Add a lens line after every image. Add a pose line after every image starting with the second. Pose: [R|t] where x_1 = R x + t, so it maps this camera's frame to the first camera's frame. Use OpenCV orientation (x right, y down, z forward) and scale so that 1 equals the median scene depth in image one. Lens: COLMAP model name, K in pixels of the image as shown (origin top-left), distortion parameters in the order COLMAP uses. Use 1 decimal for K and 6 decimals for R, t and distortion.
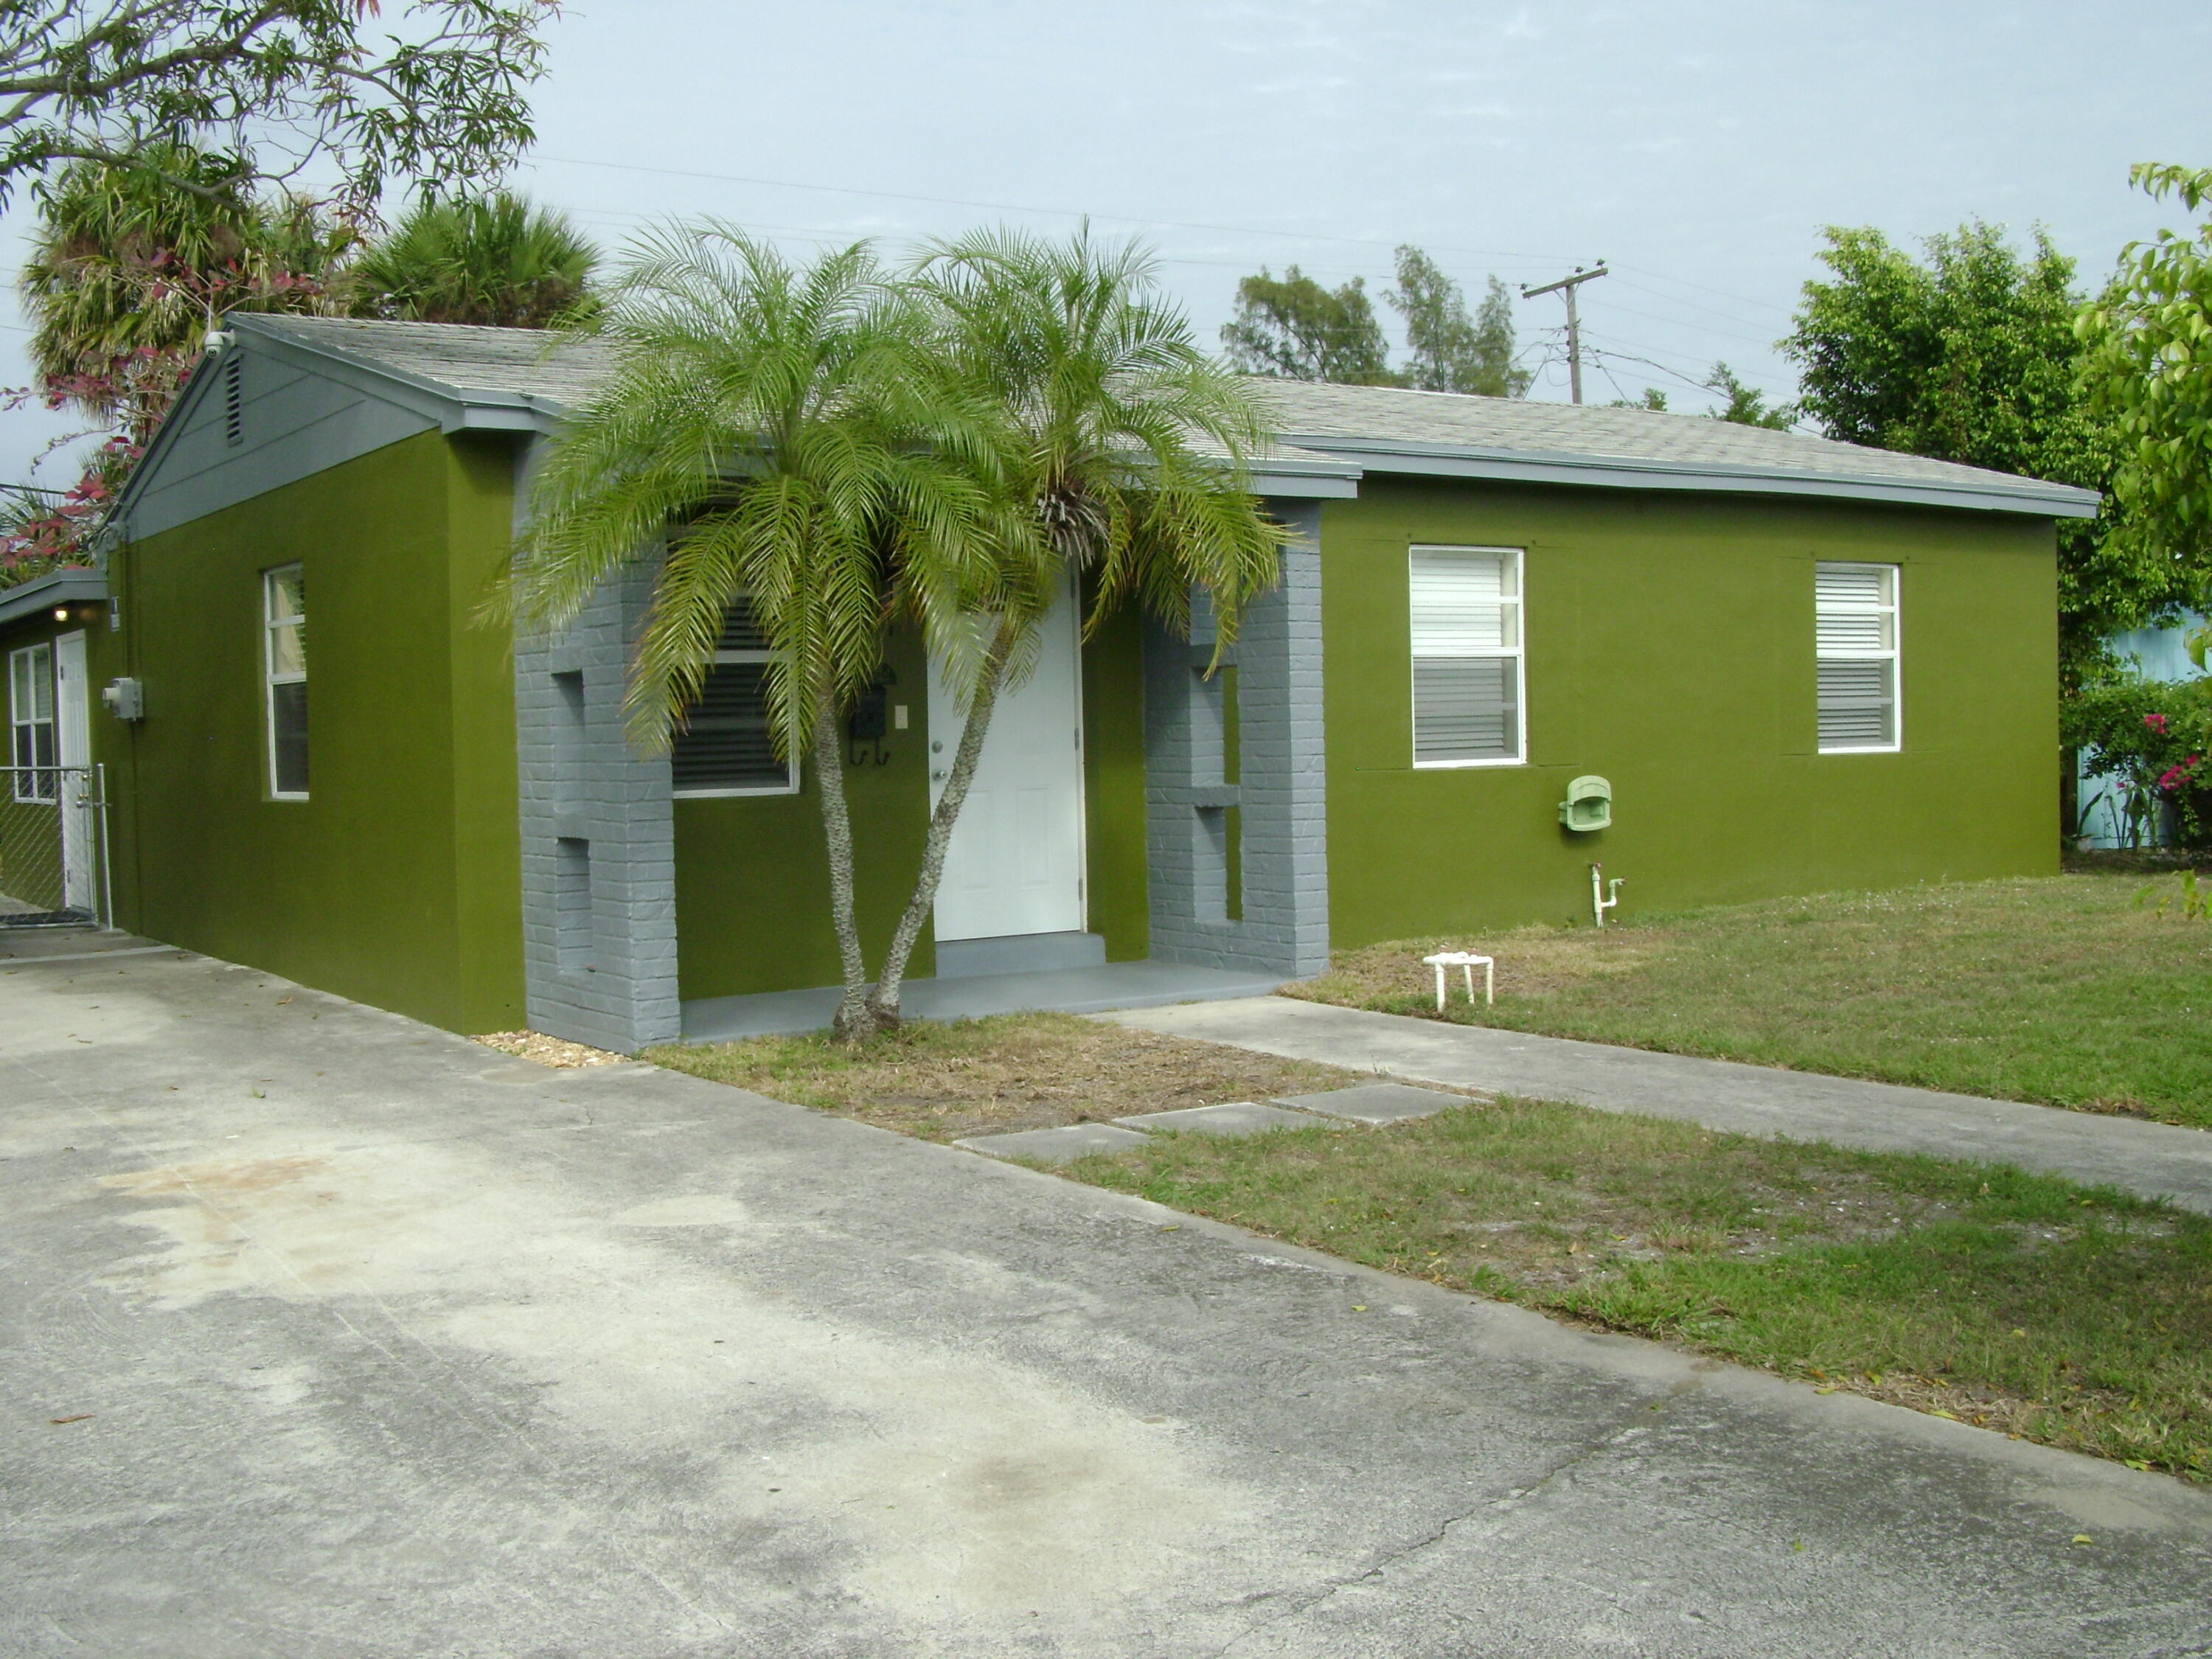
lens RADIAL K [[2454.8, 0, 1106.0], [0, 2454.8, 829.5], [0, 0, 1]] dist [-0.229139, 0.245919]
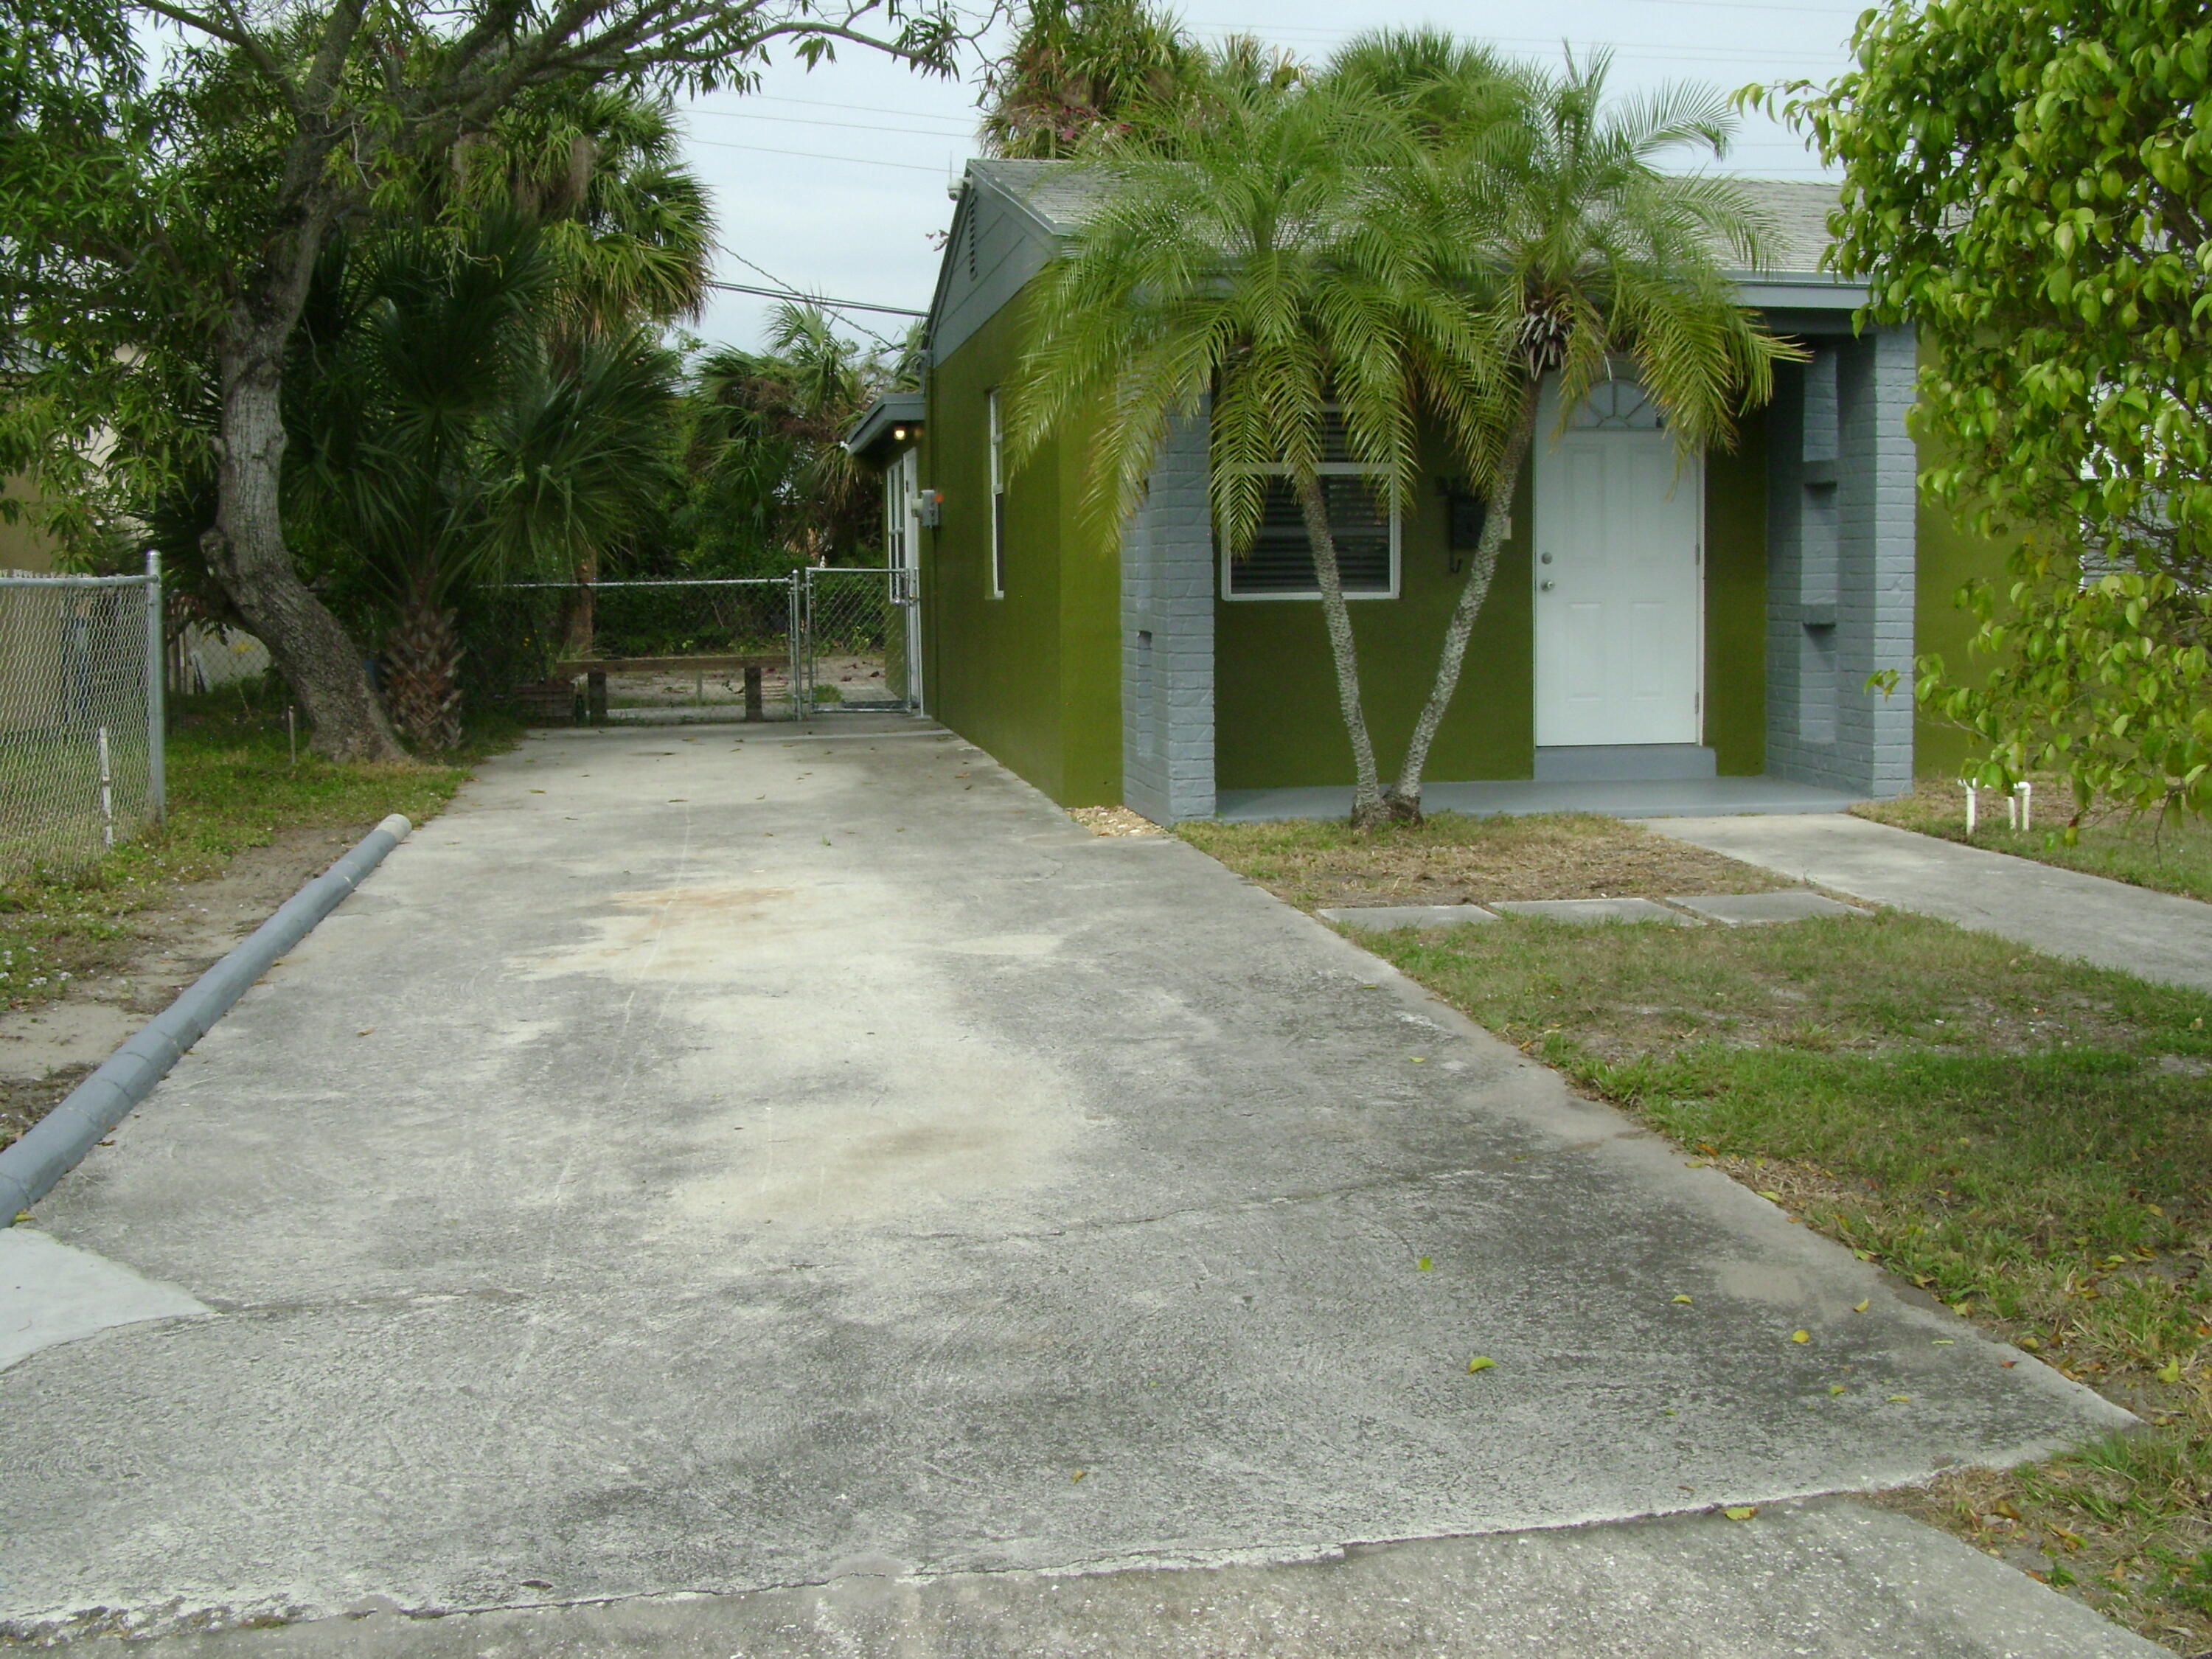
lens RADIAL K [[2454.8, 0, 1106.0], [0, 2454.8, 829.5], [0, 0, 1]] dist [-0.229139, 0.245919]
pose [[0.907400, 0.056978, -0.416387, 0.240434], [-0.028032, 0.996766, 0.075309, 0.010324], [0.419331, -0.056664, 0.906063, -0.017475]]
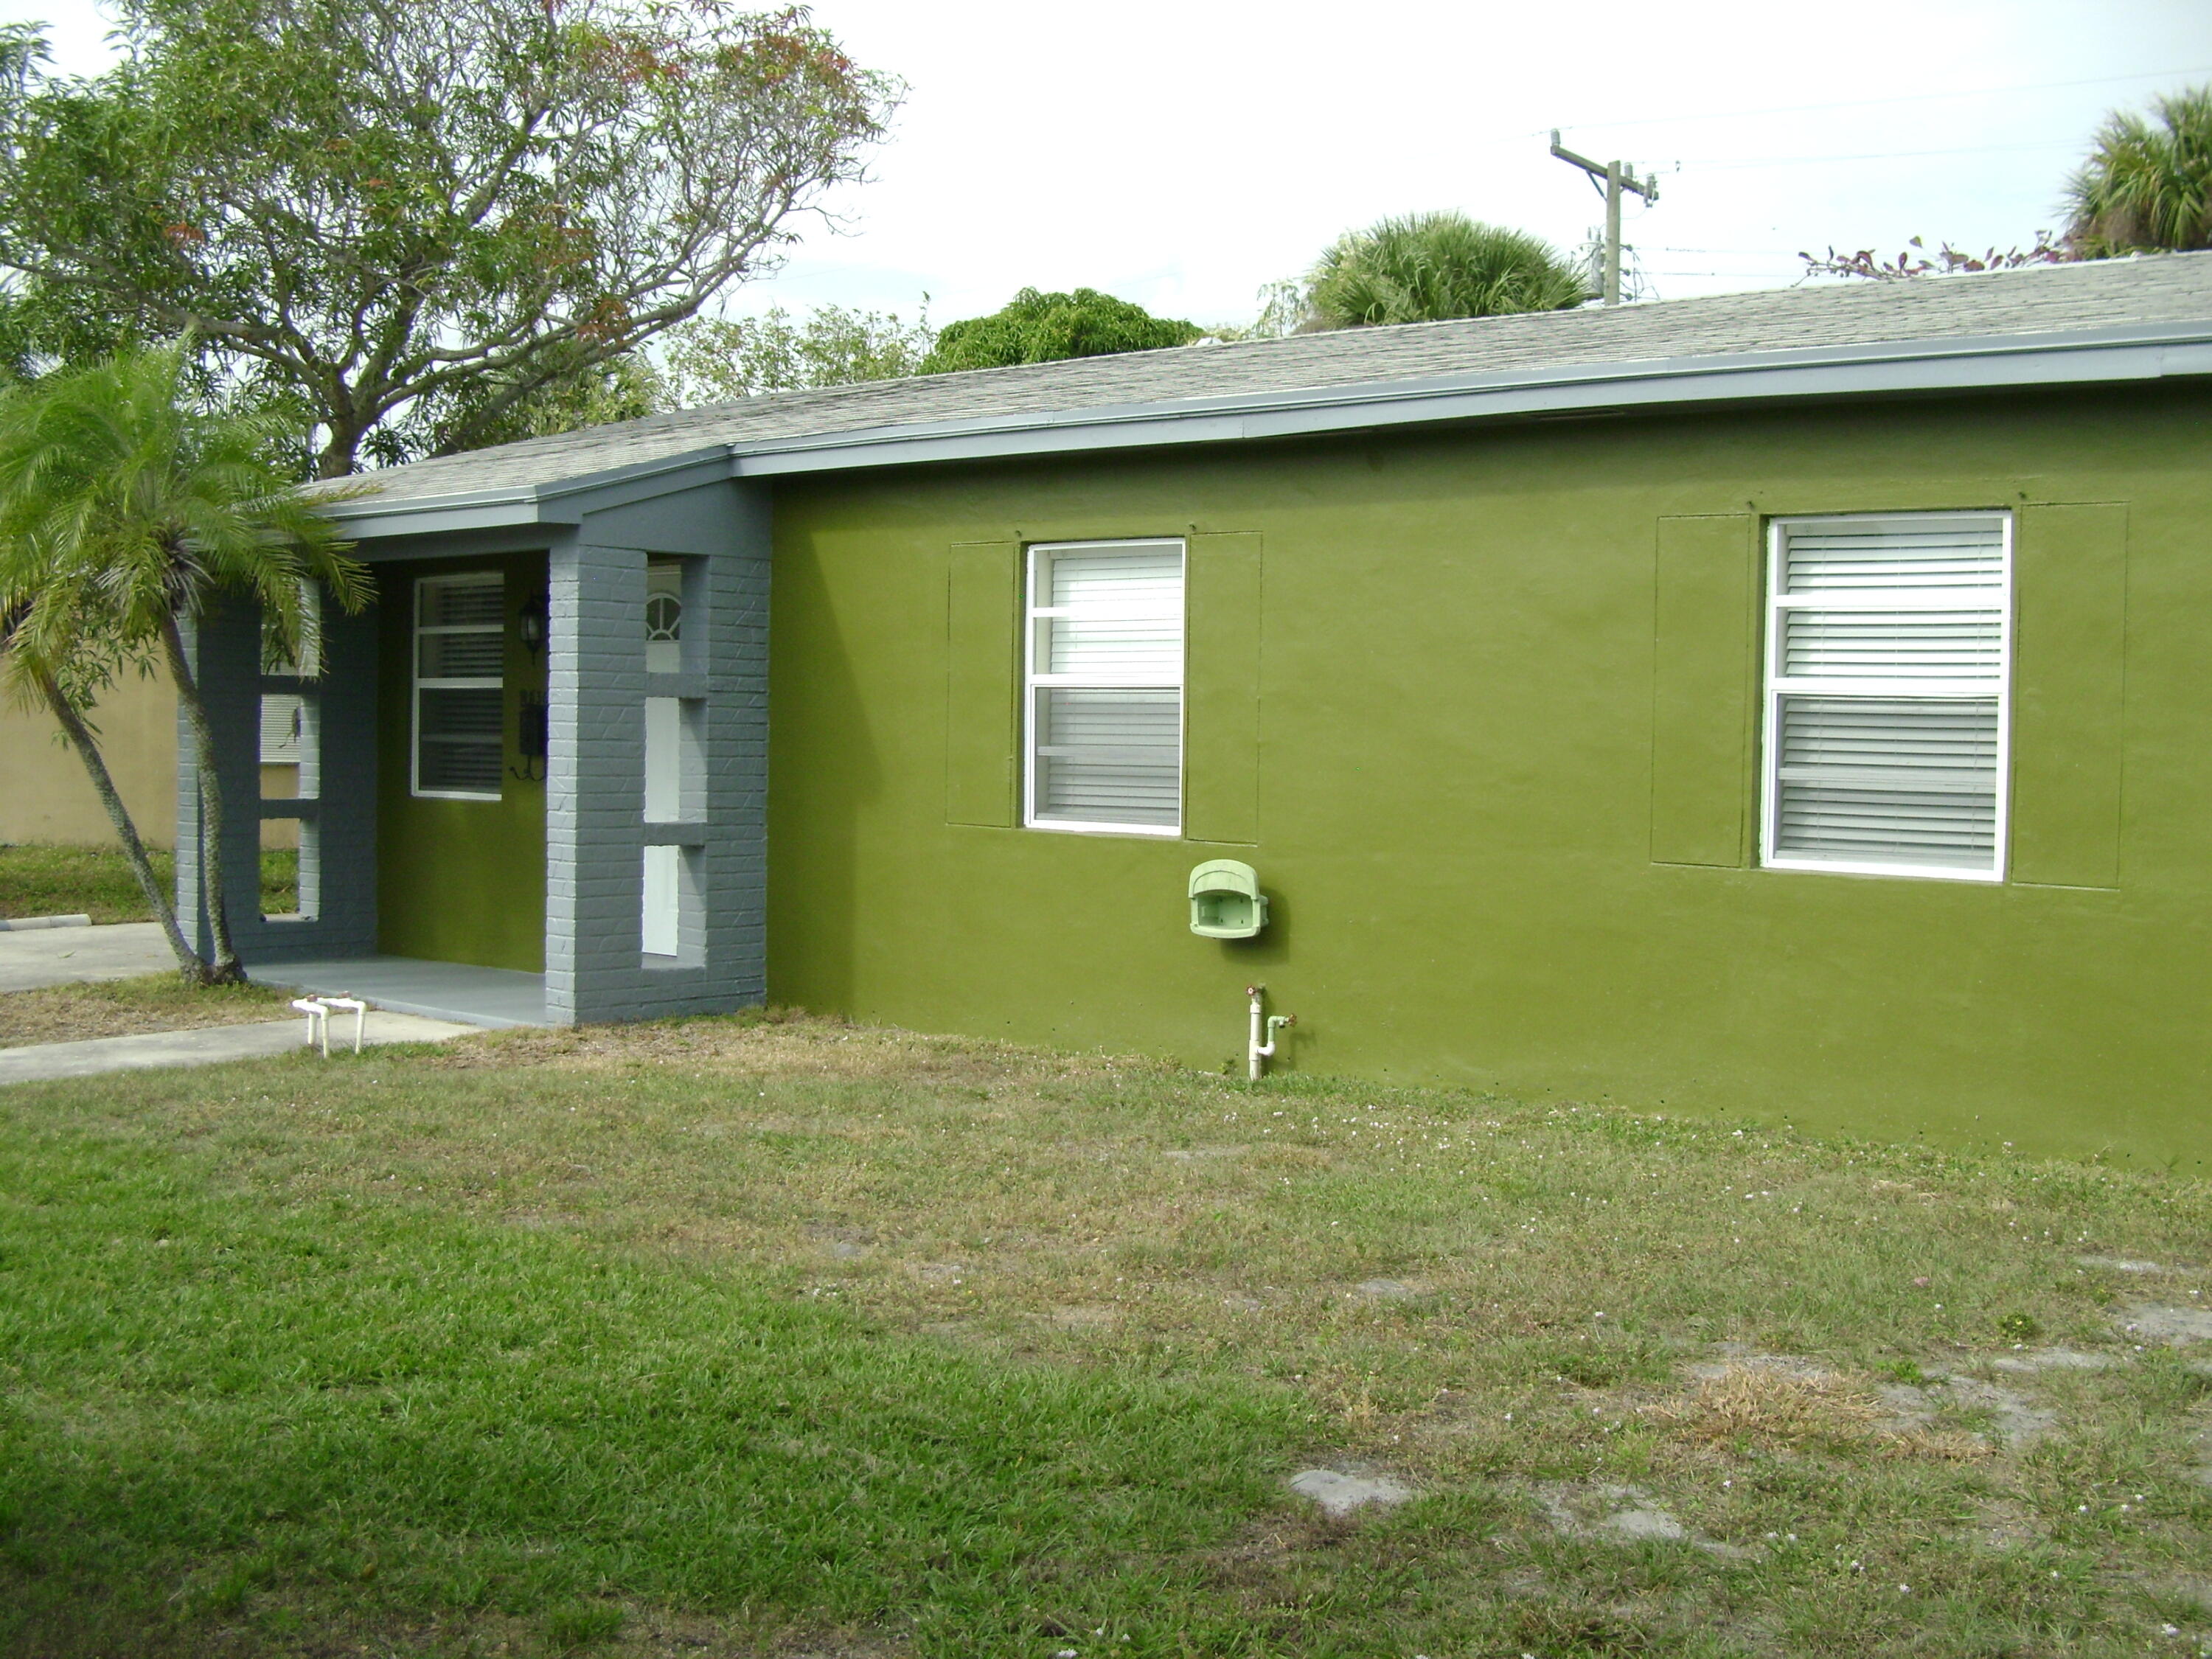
lens RADIAL K [[2454.8, 0, 1106.0], [0, 2454.8, 829.5], [0, 0, 1]] dist [-0.229139, 0.245919]
pose [[0.261950, 0.046950, -0.963939, 0.991825], [-0.080400, 0.996405, 0.026683, -0.053518], [0.961727, 0.070511, 0.264783, 0.886015]]
